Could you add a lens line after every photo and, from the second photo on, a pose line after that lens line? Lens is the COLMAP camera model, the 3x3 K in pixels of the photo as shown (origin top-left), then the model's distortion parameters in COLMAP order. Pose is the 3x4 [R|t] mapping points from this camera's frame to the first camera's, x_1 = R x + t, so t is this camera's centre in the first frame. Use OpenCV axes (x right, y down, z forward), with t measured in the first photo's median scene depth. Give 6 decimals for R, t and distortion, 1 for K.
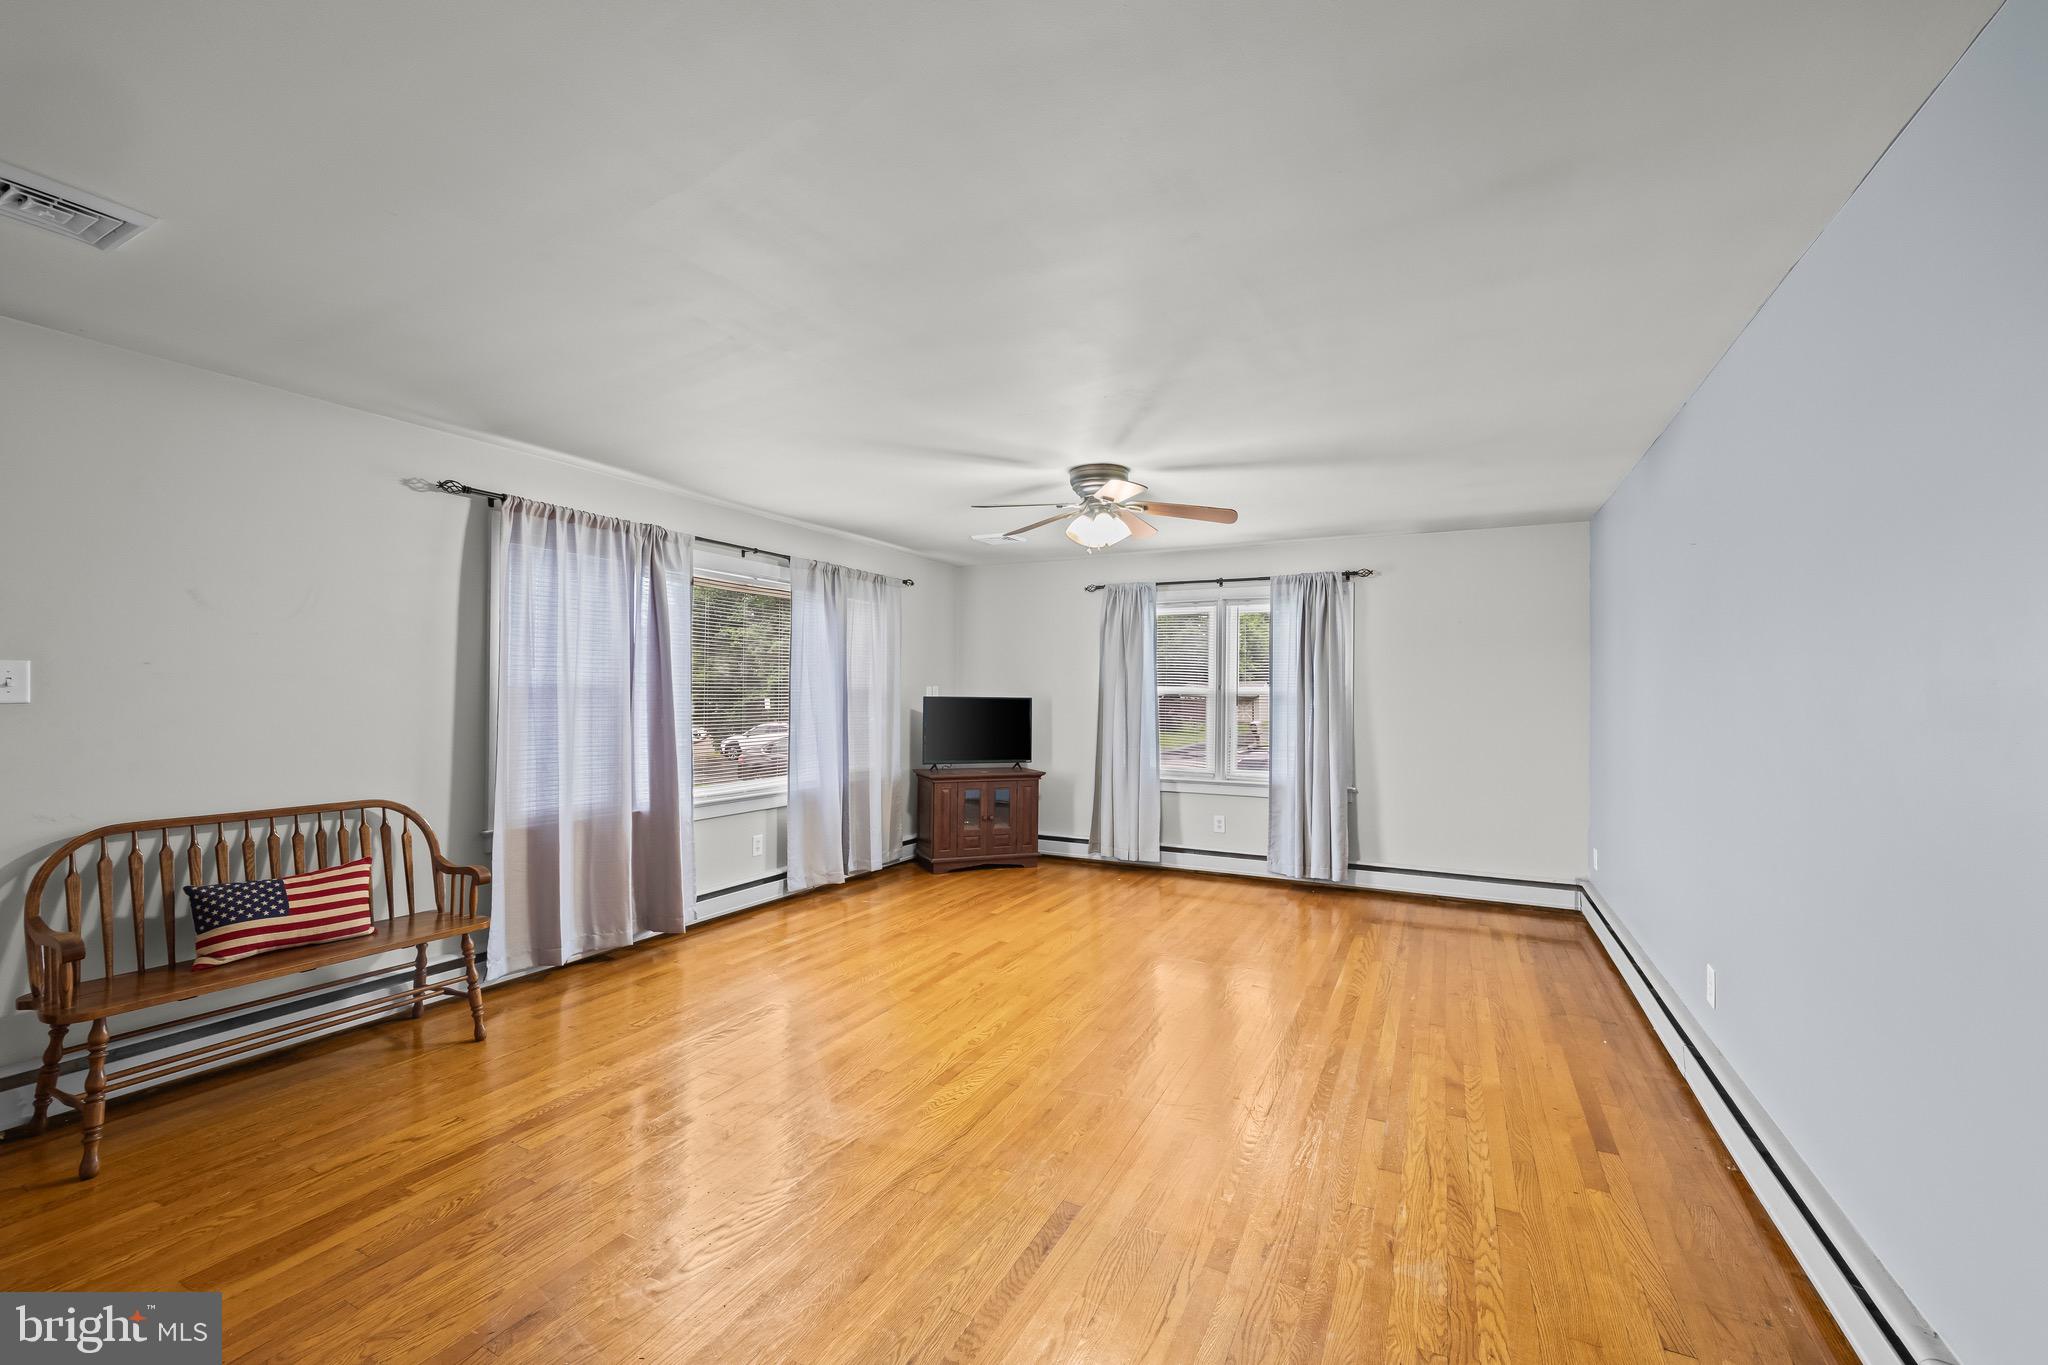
lens RADIAL K [[844.7, 0, 1004.9], [0, 844.7, 677.2], [0, 0, 1]] dist [0.003877, 0.002397]
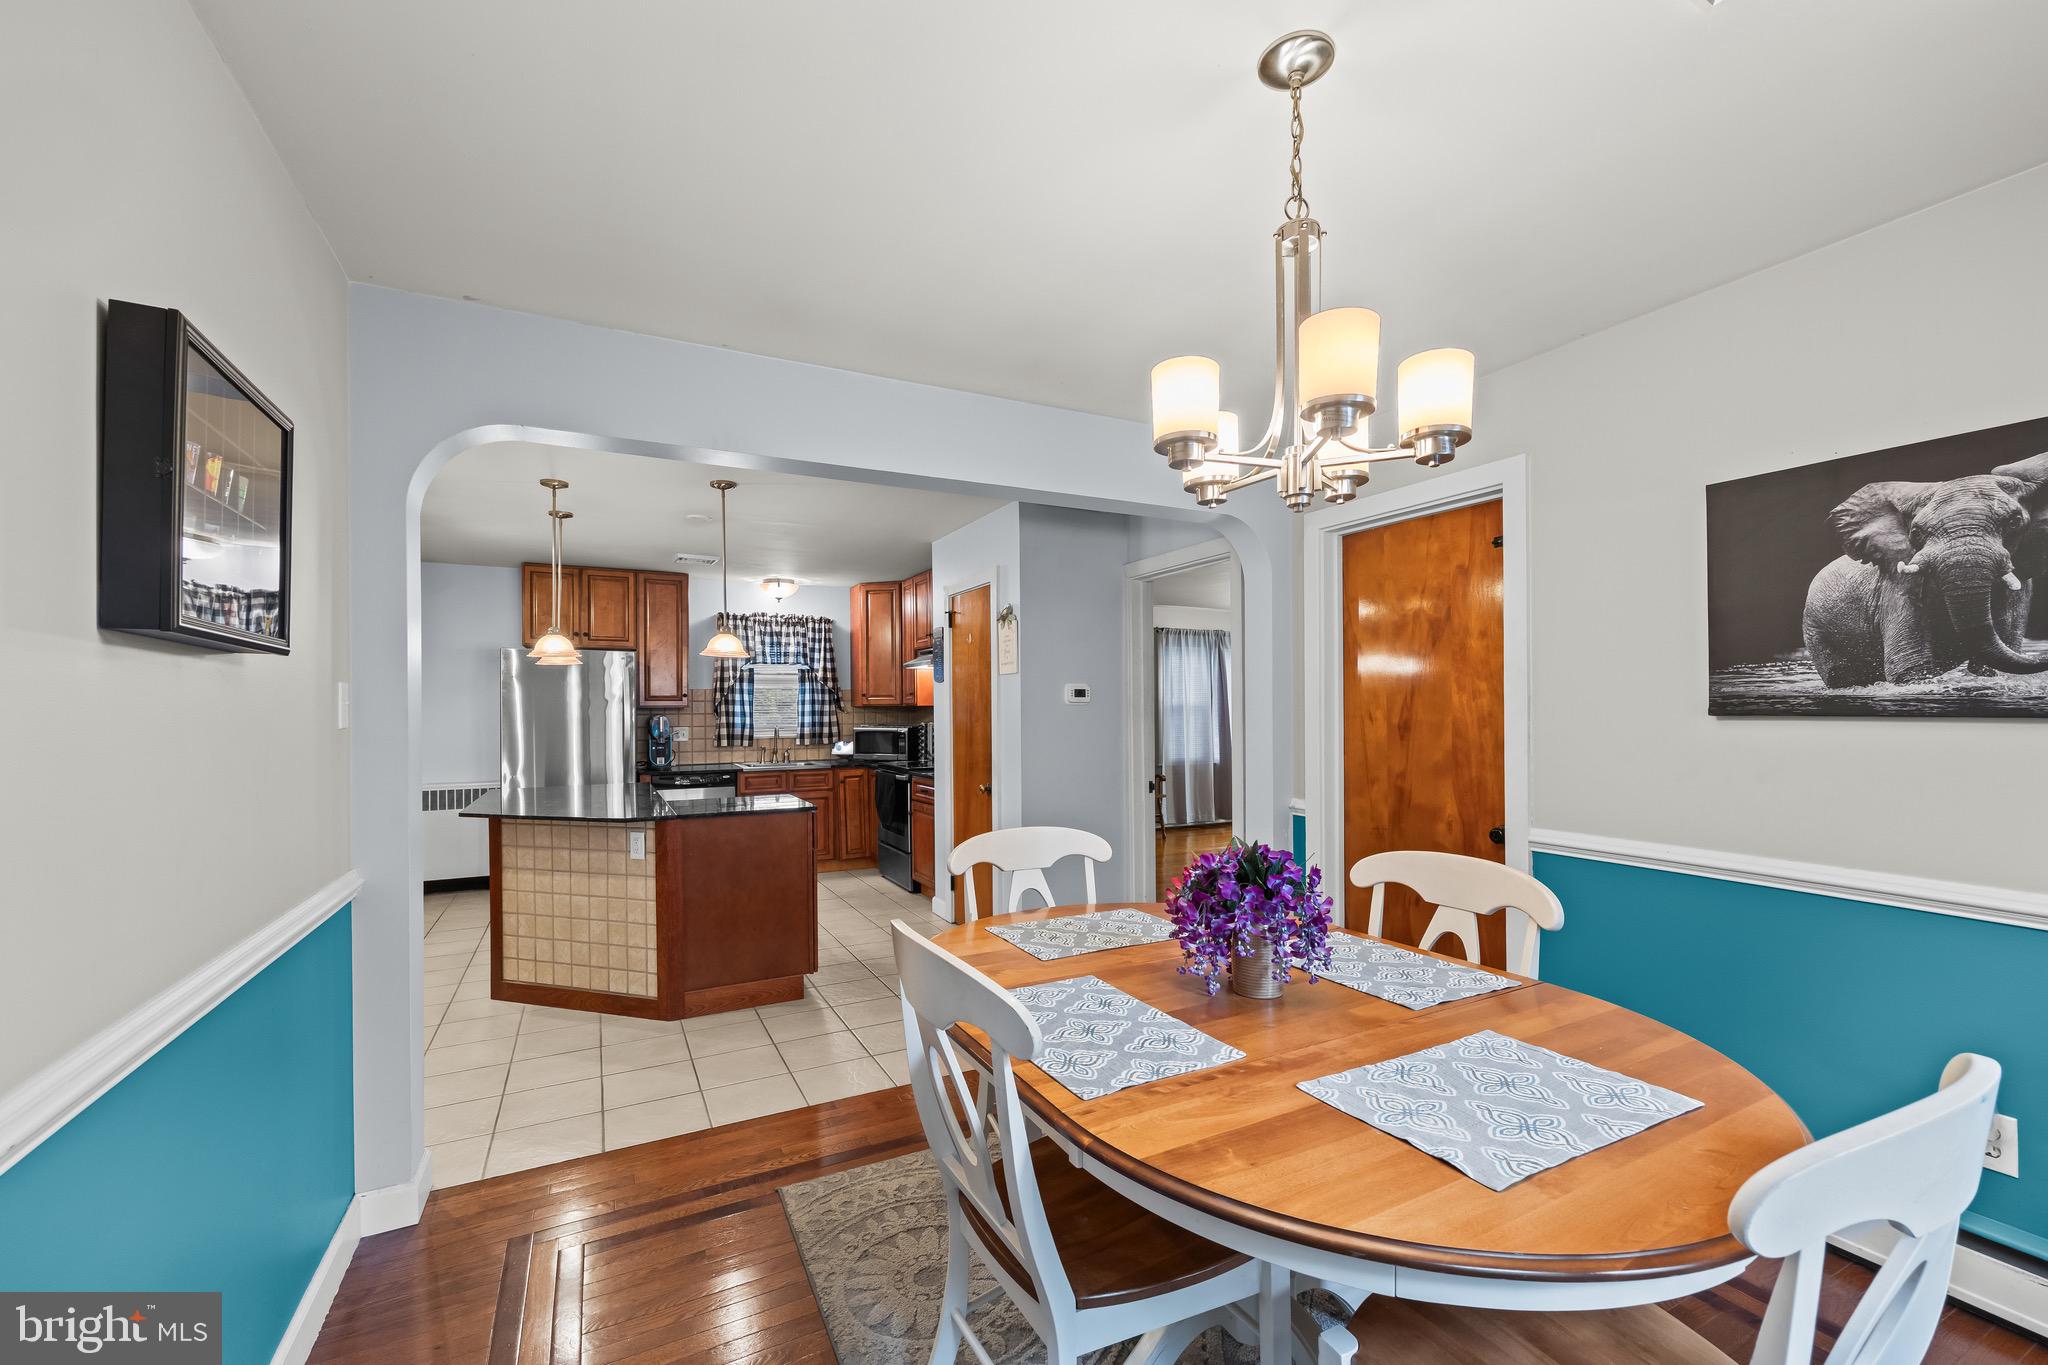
lens RADIAL K [[844.7, 0, 1025.5], [0, 844.7, 704.7], [0, 0, 1]] dist [0.003877, 0.002397]
pose [[0.824101, -0.014737, -0.566251, 0.324040], [0.022558, 0.999722, 0.006812, -0.012634], [0.565994, -0.018387, 0.824205, -0.870008]]
